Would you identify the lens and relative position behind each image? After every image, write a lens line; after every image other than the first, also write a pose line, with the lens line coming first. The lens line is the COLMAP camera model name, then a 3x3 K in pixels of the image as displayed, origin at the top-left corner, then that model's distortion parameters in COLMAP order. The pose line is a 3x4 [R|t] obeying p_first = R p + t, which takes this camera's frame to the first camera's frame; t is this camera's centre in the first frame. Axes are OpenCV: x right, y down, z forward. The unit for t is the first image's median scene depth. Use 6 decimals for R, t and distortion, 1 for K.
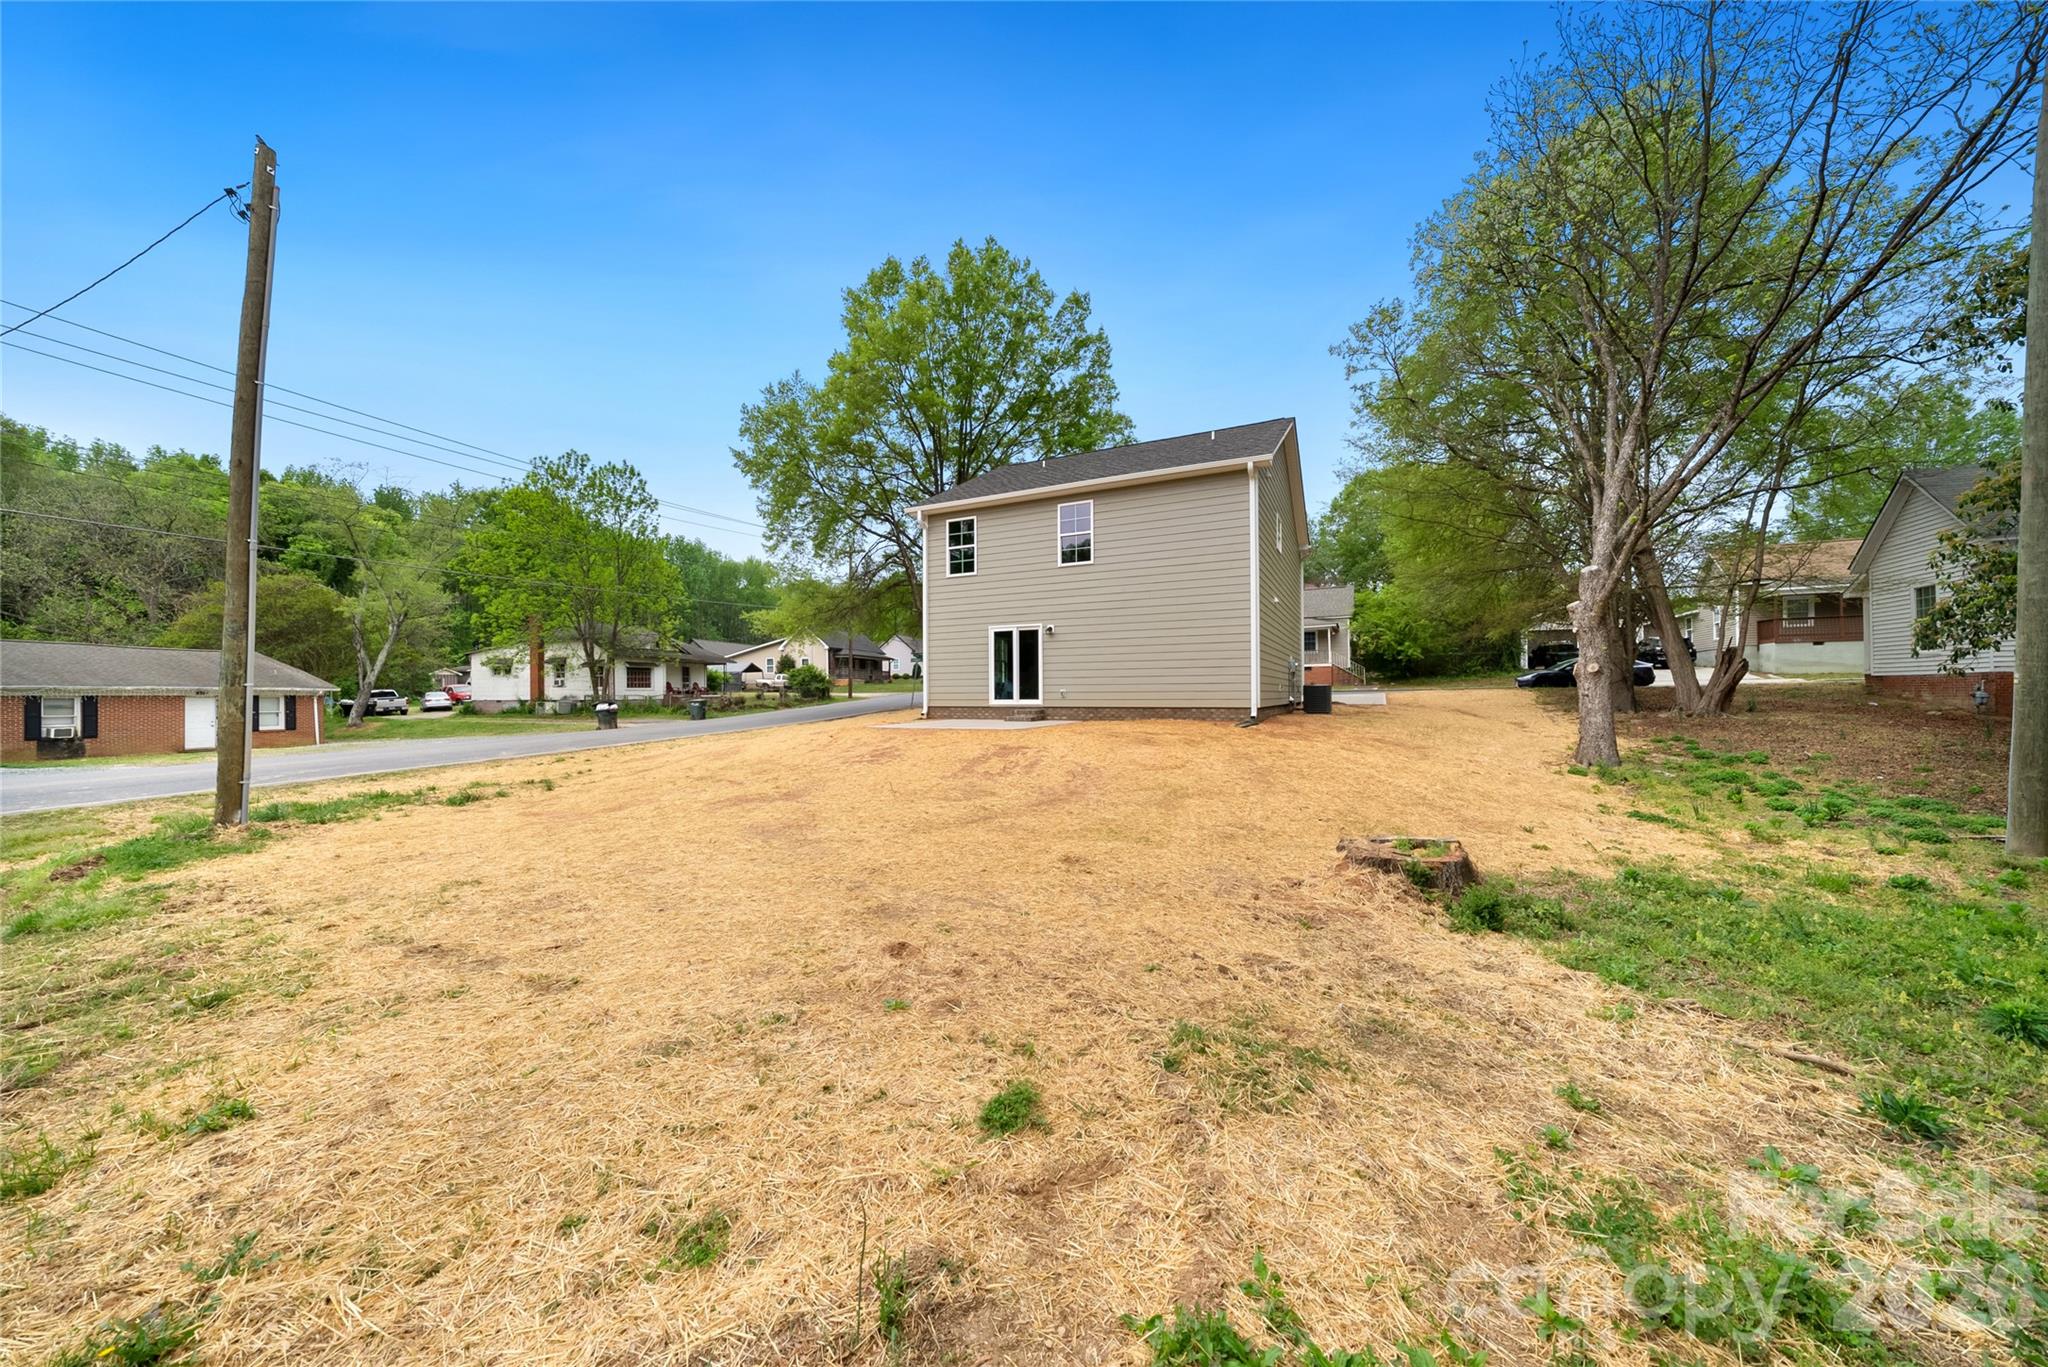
lens RADIAL K [[695.4, 0, 1025.7], [0, 695.4, 683.6], [0, 0, 1]] dist [-0.008435, -0.000006]
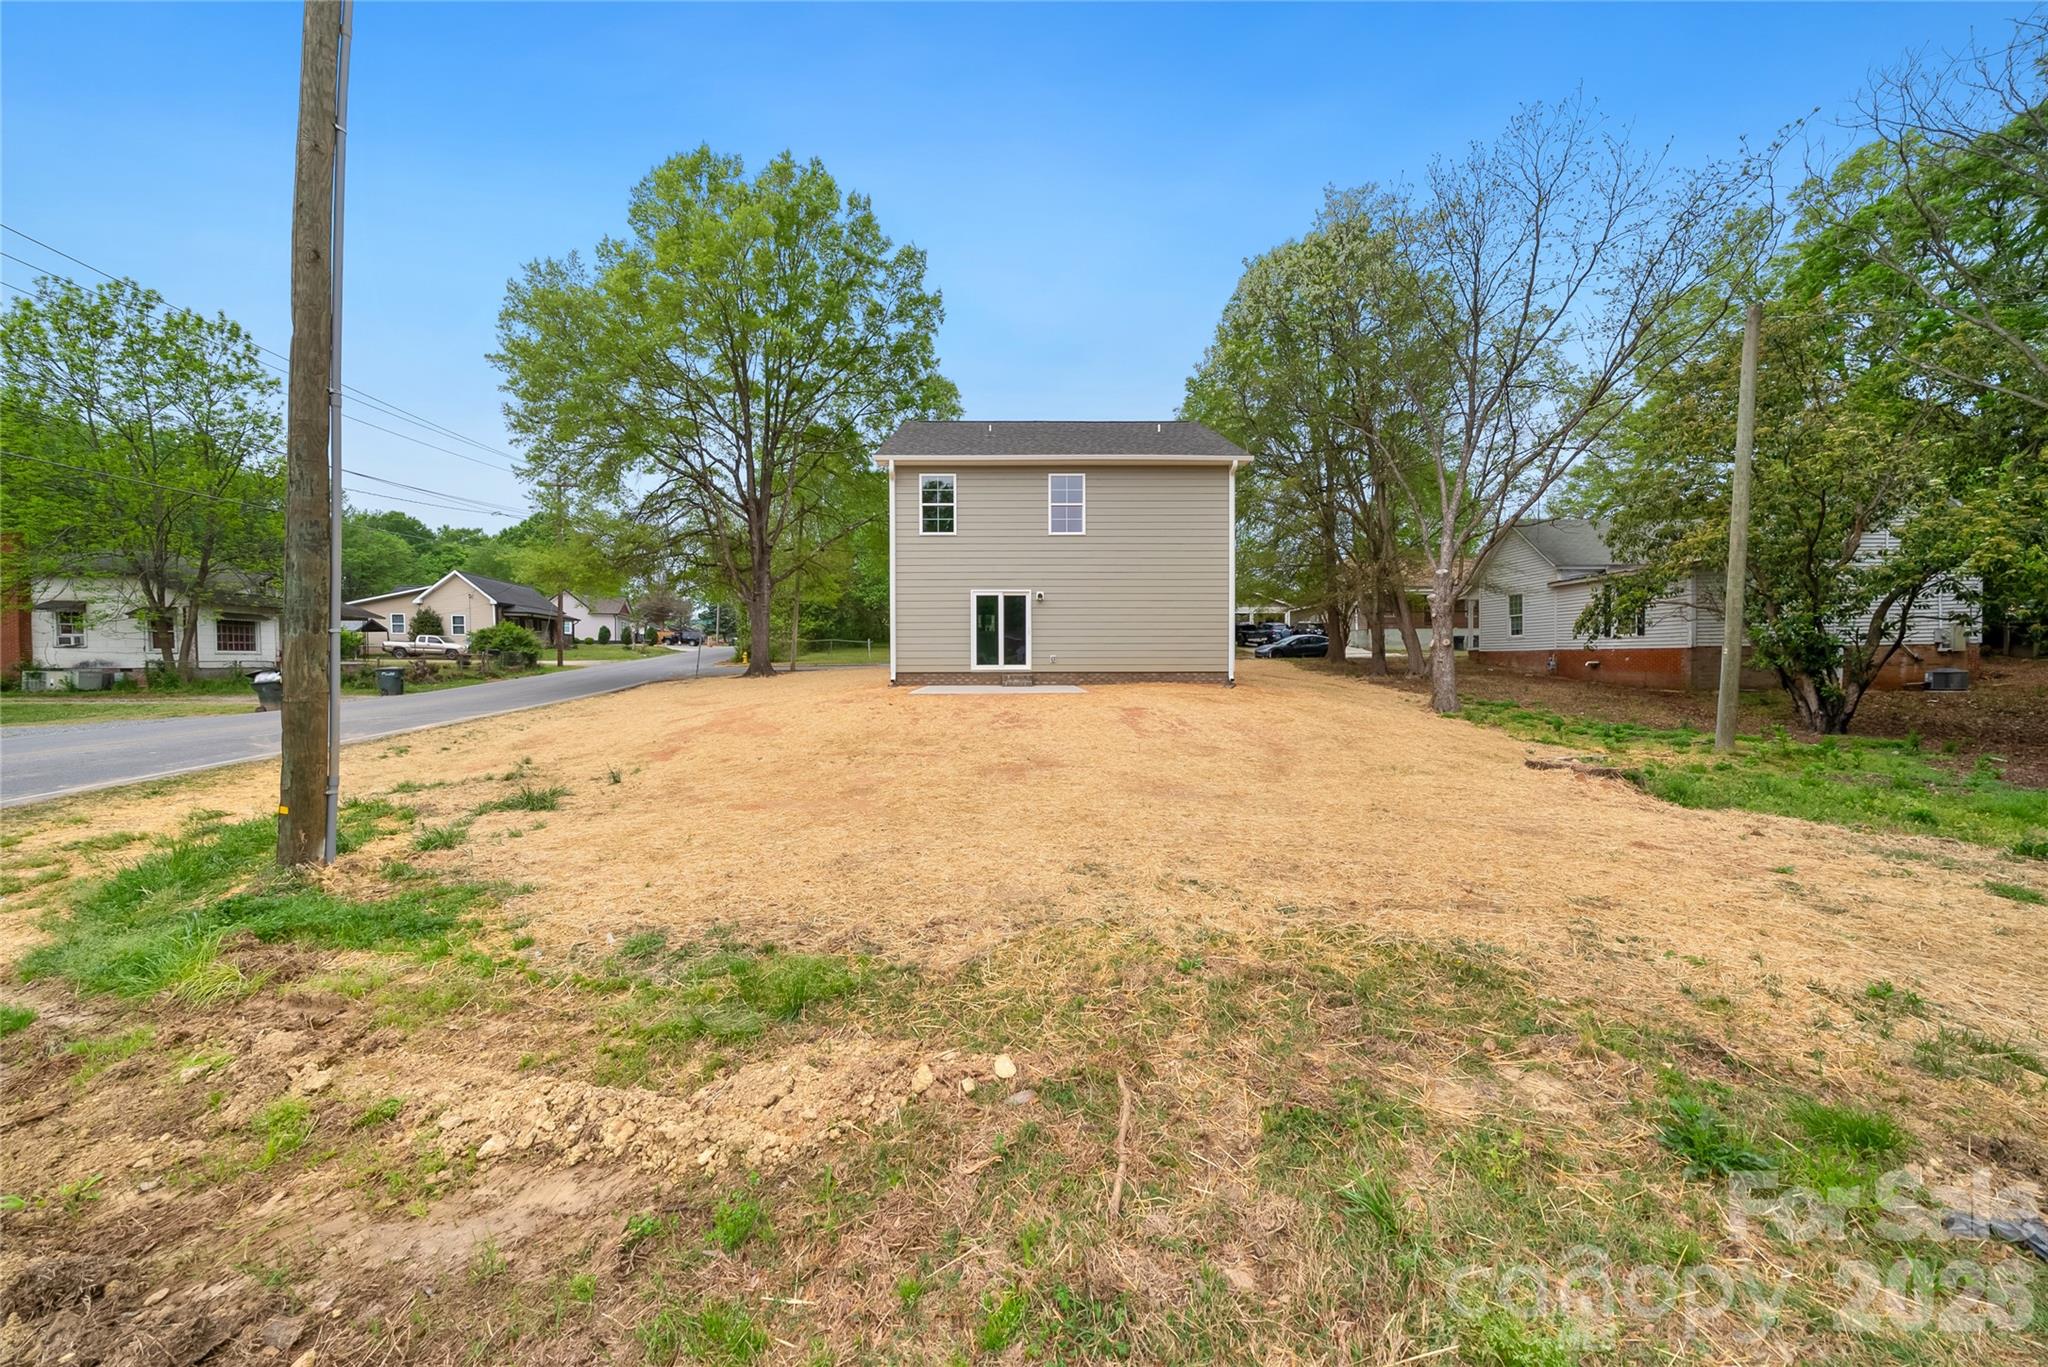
lens RADIAL K [[695.4, 0, 1023.0], [0, 695.4, 674.6], [0, 0, 1]] dist [-0.008435, -0.000006]
pose [[0.889180, -0.004453, 0.457536, -0.235959], [-0.009240, 0.999574, 0.027684, 0.004816], [-0.457464, -0.028844, 0.888760, 0.052369]]
